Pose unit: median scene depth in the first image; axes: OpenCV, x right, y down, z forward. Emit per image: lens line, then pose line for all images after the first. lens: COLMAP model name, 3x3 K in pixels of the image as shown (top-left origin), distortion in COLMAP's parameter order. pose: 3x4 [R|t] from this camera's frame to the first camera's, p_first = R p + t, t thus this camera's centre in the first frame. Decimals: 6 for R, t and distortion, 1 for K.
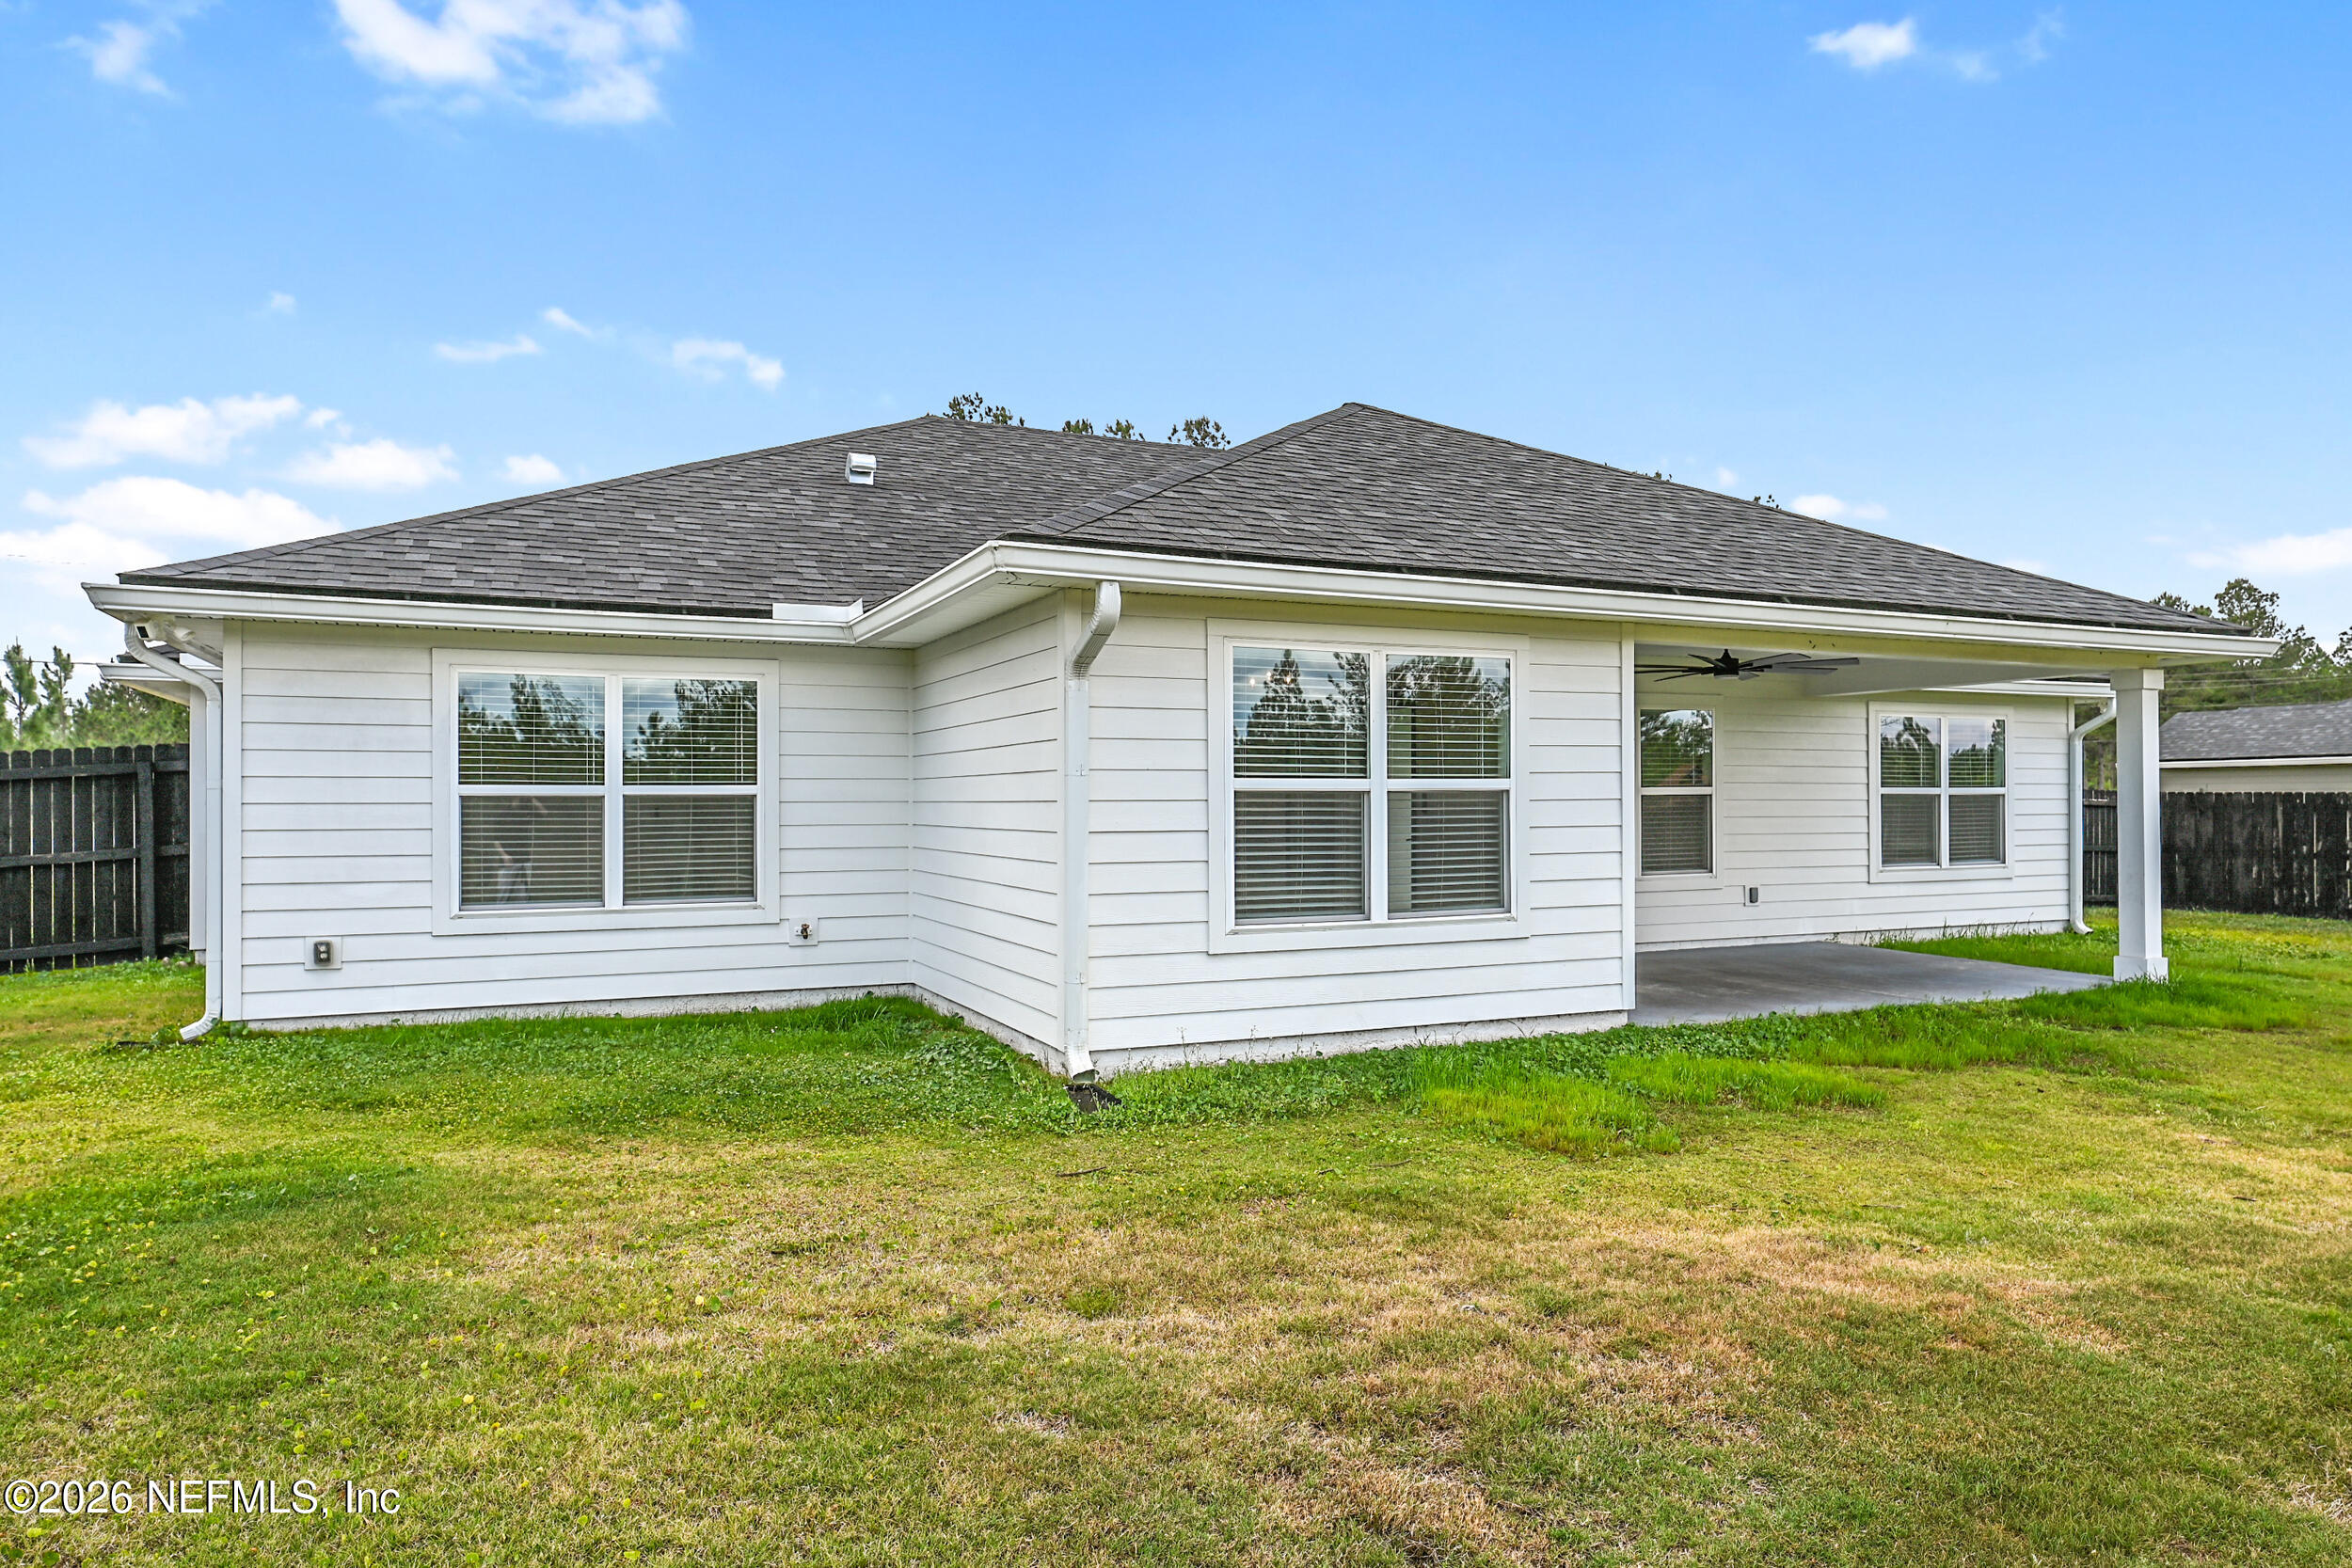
lens RADIAL K [[1484.5, 0, 1177.3], [0, 1484.5, 785.8], [0, 0, 1]] dist [-0.000562, 0.000135]
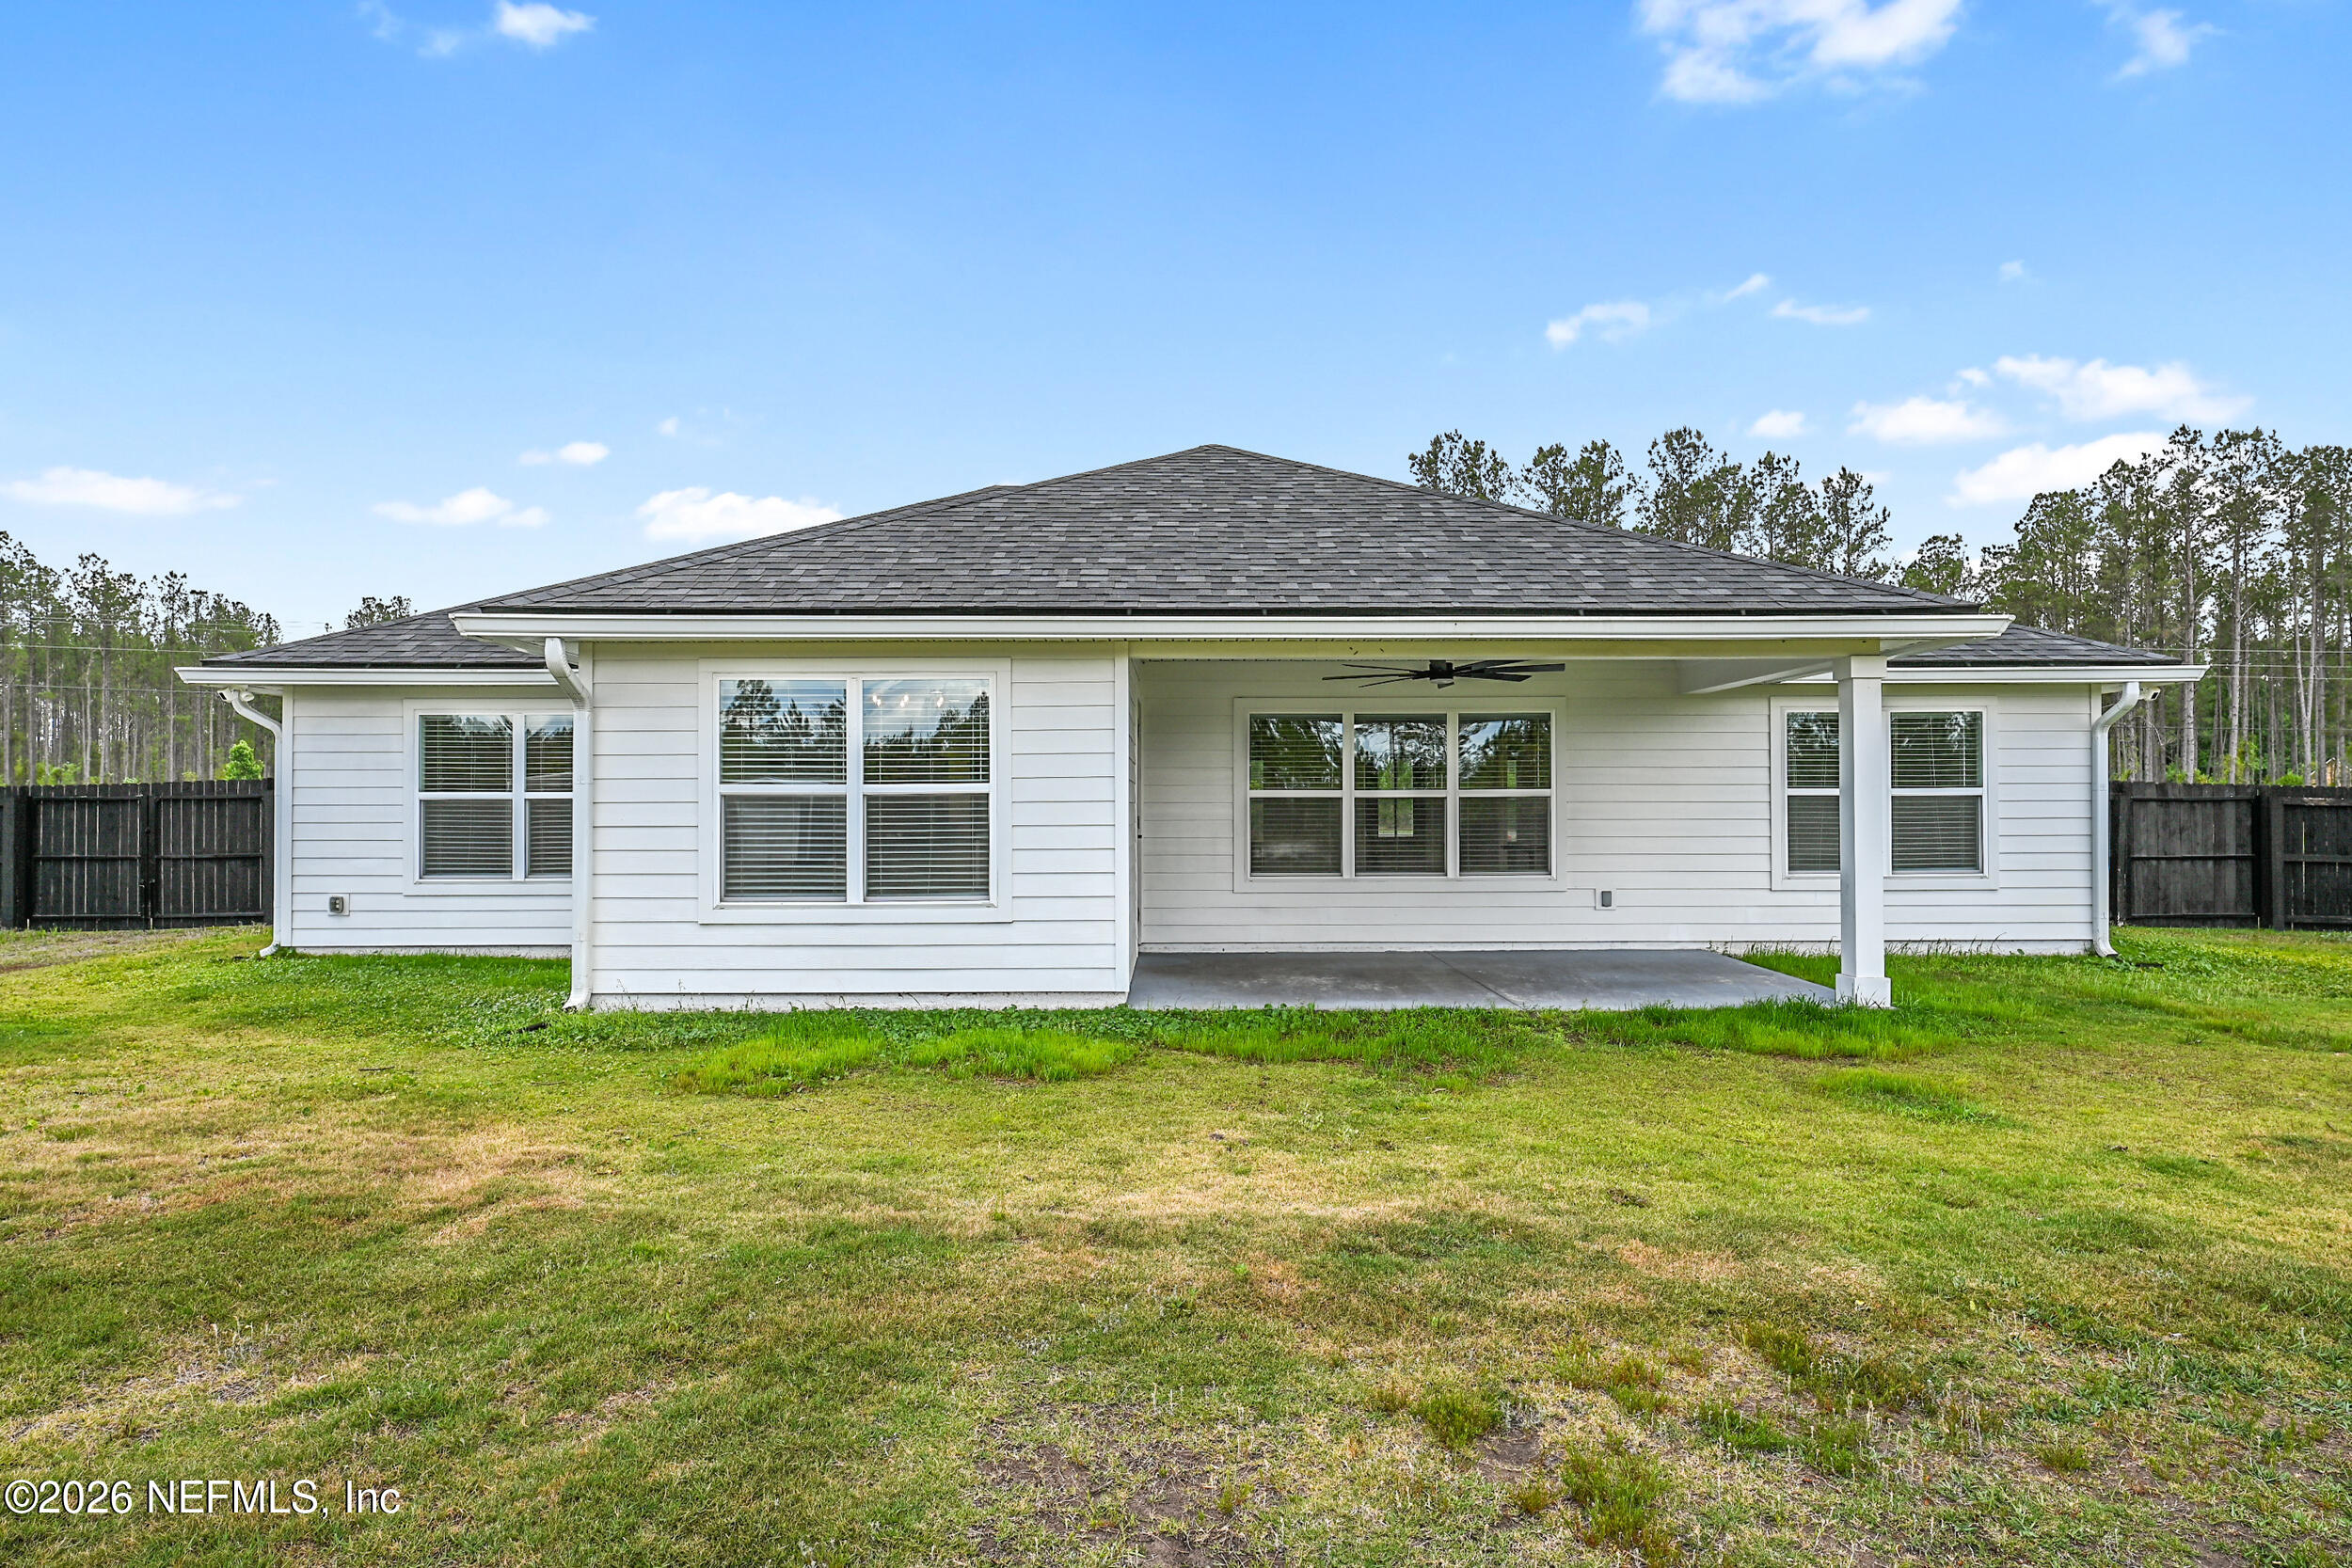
lens RADIAL K [[1340.0, 0, 1176.4], [0, 1340.0, 790.3], [0, 0, 1]] dist [0.006358, 0.000337]
pose [[0.911795, -0.003883, -0.410628, 0.733890], [0.004270, 0.999991, 0.000025, 0.000876], [0.410624, -0.001776, 0.911803, 0.107058]]
